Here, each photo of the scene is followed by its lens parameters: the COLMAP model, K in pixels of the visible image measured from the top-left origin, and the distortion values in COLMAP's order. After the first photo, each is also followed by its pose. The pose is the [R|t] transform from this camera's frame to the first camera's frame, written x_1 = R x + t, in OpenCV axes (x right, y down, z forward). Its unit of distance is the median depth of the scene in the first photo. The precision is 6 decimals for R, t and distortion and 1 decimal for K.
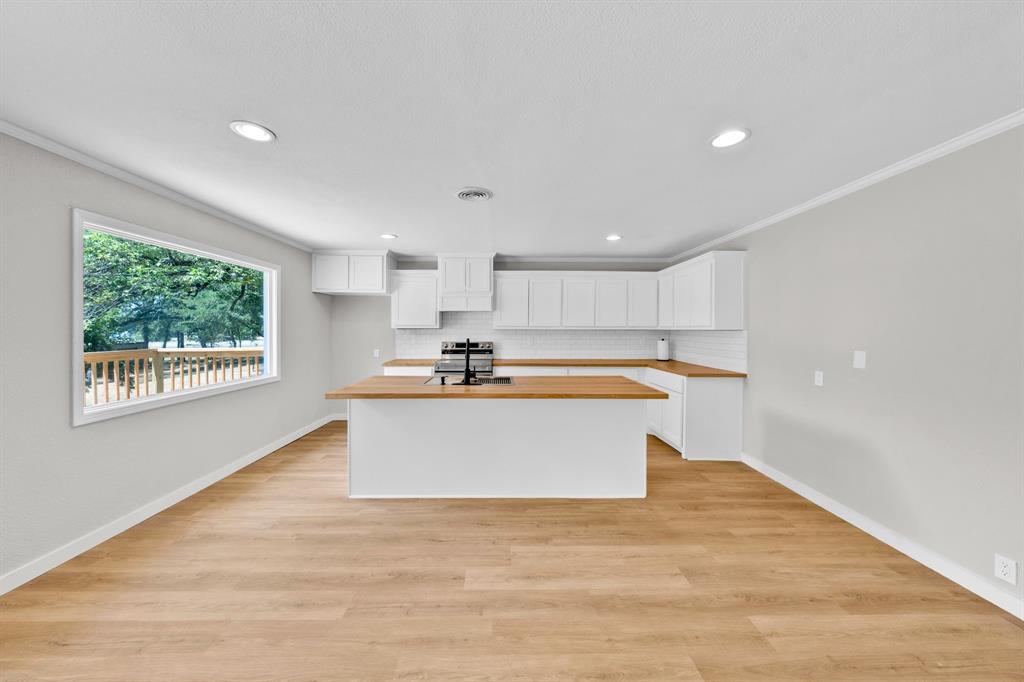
lens RADIAL K [[341.3, 0, 508.0], [0, 341.3, 338.7], [0, 0, 1]] dist [-0.002596, 0.000242]
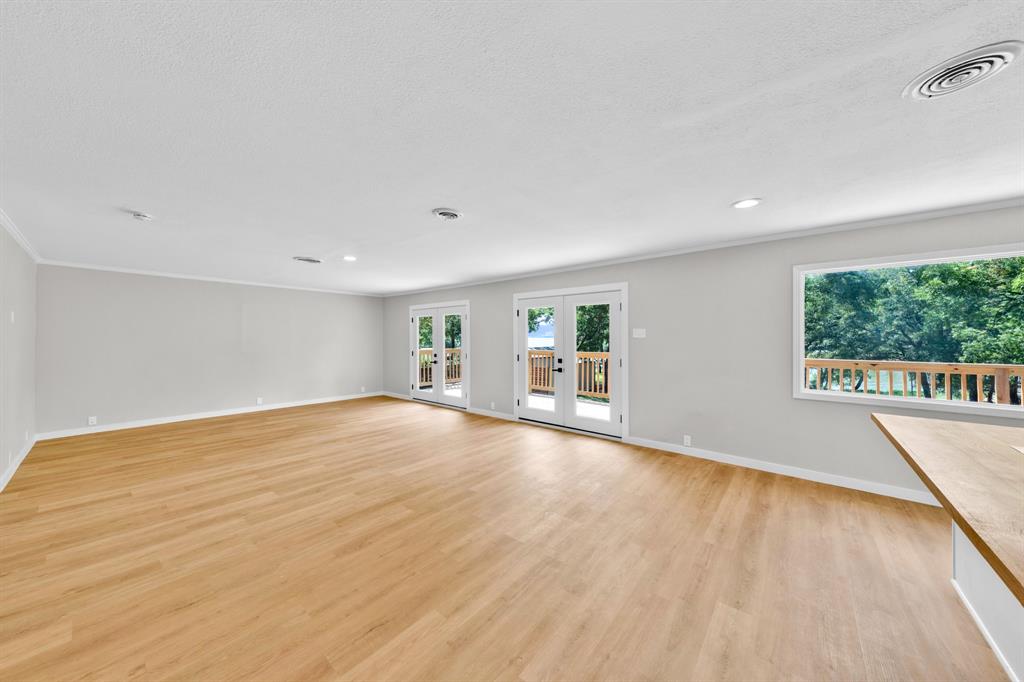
lens RADIAL K [[351.5, 0, 506.6], [0, 351.5, 346.3], [0, 0, 1]] dist [0.001488, -0.000822]
pose [[-0.661408, 0.014727, -0.749881, 0.649619], [-0.026551, 0.998721, 0.043032, -0.021286], [0.749556, 0.048371, -0.660171, 0.740845]]
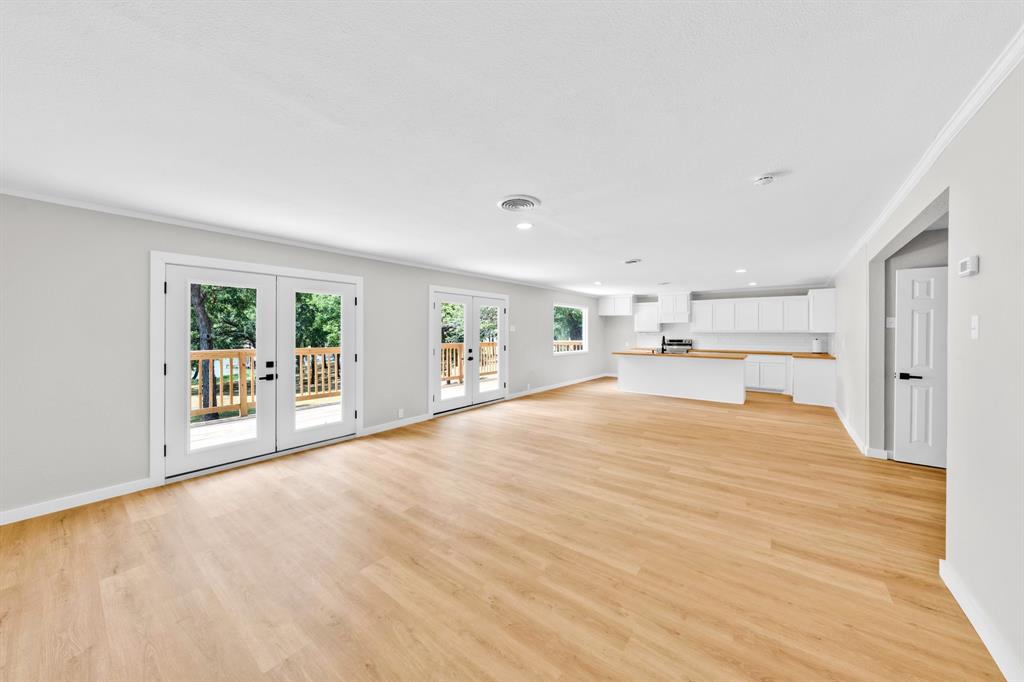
lens RADIAL K [[351.5, 0, 511.9], [0, 351.5, 332.9], [0, 0, 1]] dist [0.001488, -0.000822]
pose [[0.782981, 0.000624, -0.622045, 0.644602], [-0.018794, 0.999567, -0.022653, 0.061516], [0.621762, 0.029428, 0.782653, -1.811995]]
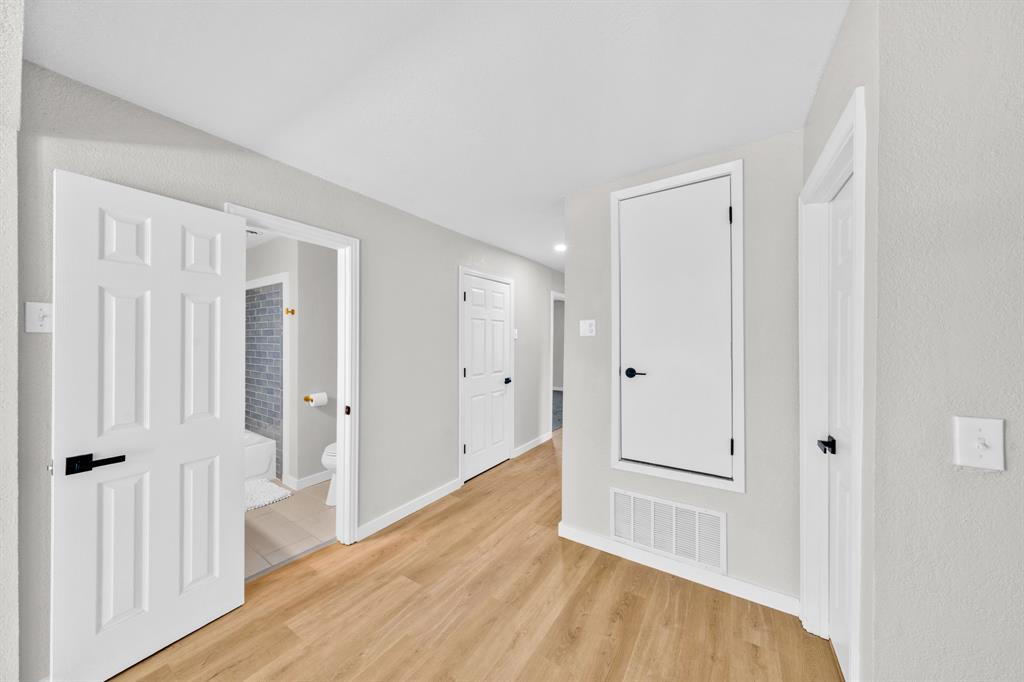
lens RADIAL K [[341.3, 0, 502.8], [0, 341.3, 335.4], [0, 0, 1]] dist [-0.002596, 0.000242]
pose [[0.564530, -0.004848, 0.825398, 0.916859], [0.031837, 0.999367, -0.015905, 0.016254], [-0.824798, 0.035257, 0.564327, -0.627194]]
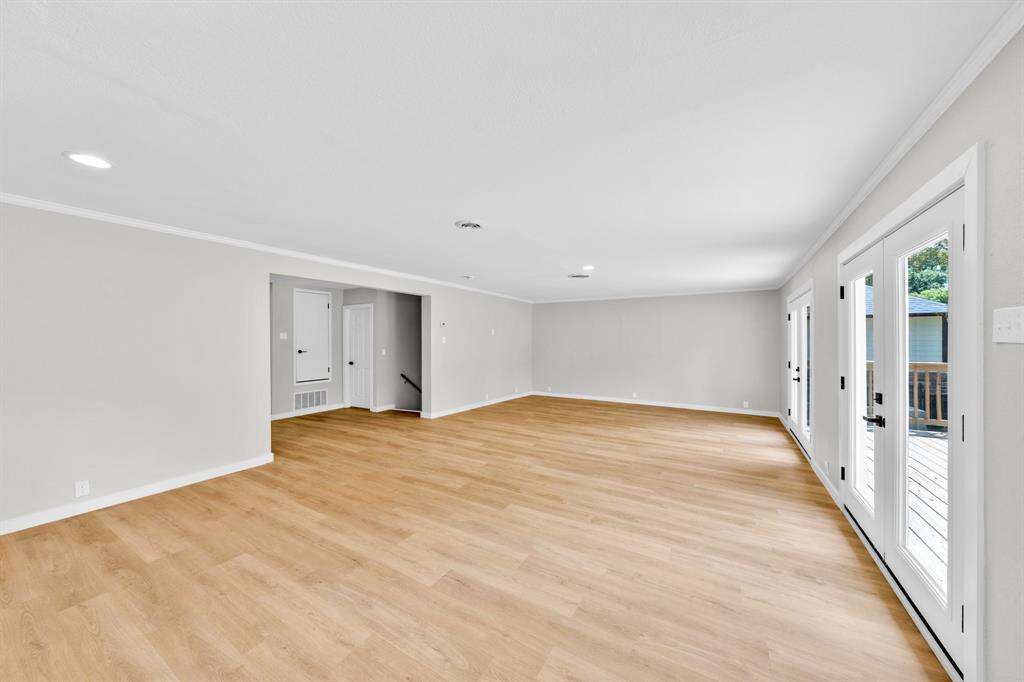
lens RADIAL K [[351.5, 0, 509.4], [0, 351.5, 340.2], [0, 0, 1]] dist [0.001488, -0.000822]
pose [[-0.850448, -0.002765, 0.526052, -0.639729], [0.010874, 0.999680, 0.022833, -0.014484], [-0.525946, 0.025138, -0.850146, 0.790308]]
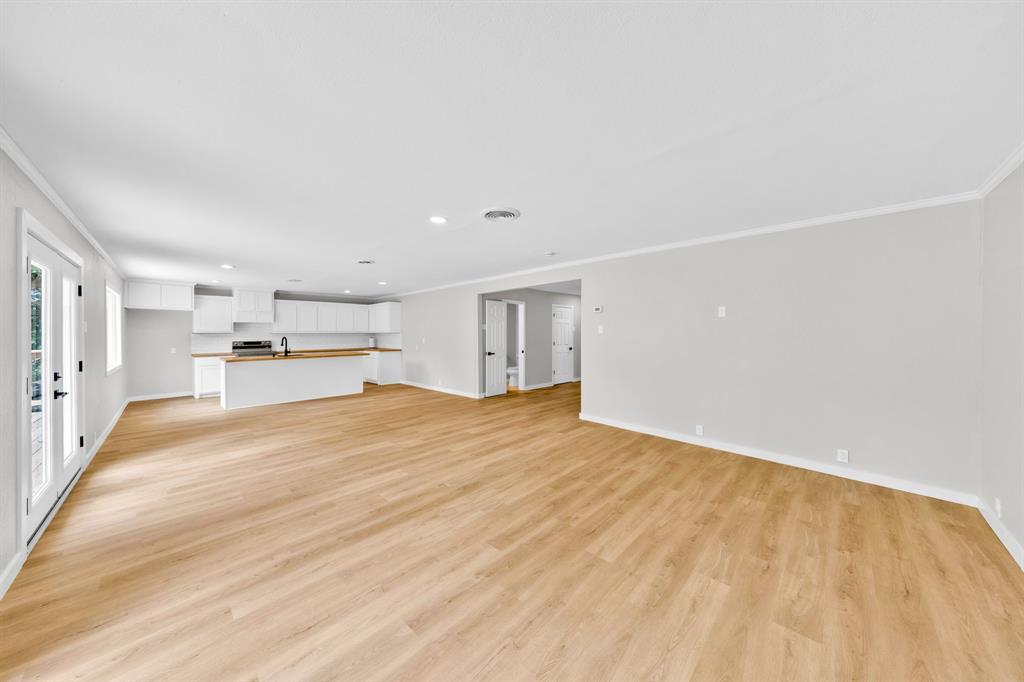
lens RADIAL K [[341.3, 0, 511.4], [0, 341.3, 332.9], [0, 0, 1]] dist [-0.002596, 0.000242]
pose [[0.707364, -0.006461, 0.706820, -0.692599], [0.027630, 0.999447, -0.018515, 0.060289], [-0.706309, 0.032626, 0.707152, -1.804573]]
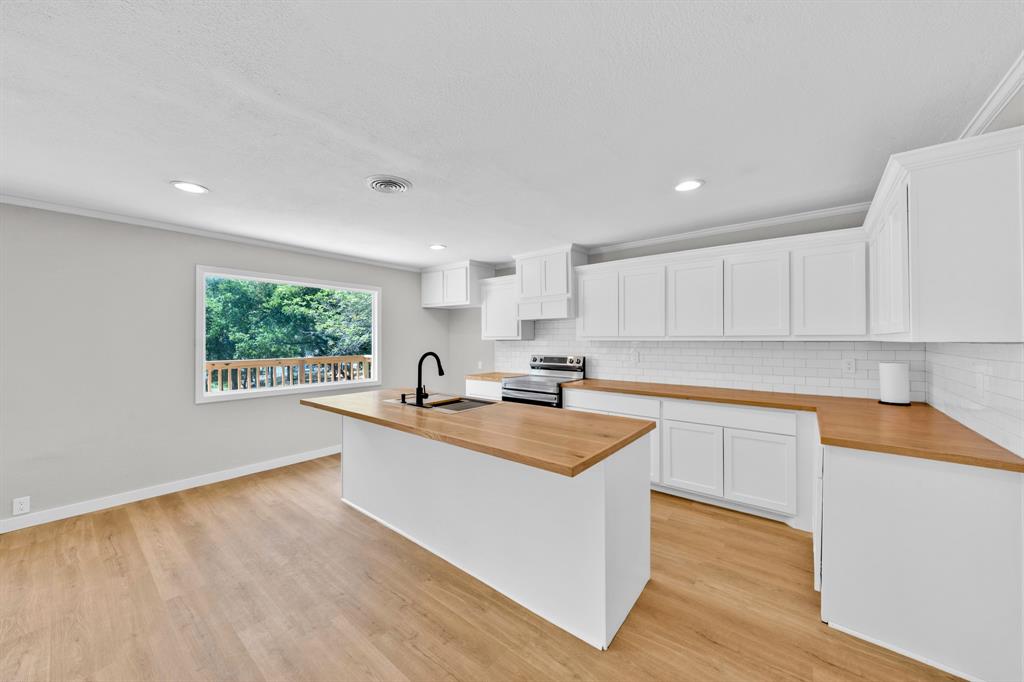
lens RADIAL K [[364.4, 0, 517.9], [0, 364.4, 340.6], [0, 0, 1]] dist [-0.004441, 0.001085]
pose [[0.772955, -0.002748, -0.634455, 0.651631], [-0.015378, 0.999616, -0.023066, -0.011176], [0.634275, 0.027586, 0.772615, 0.444585]]
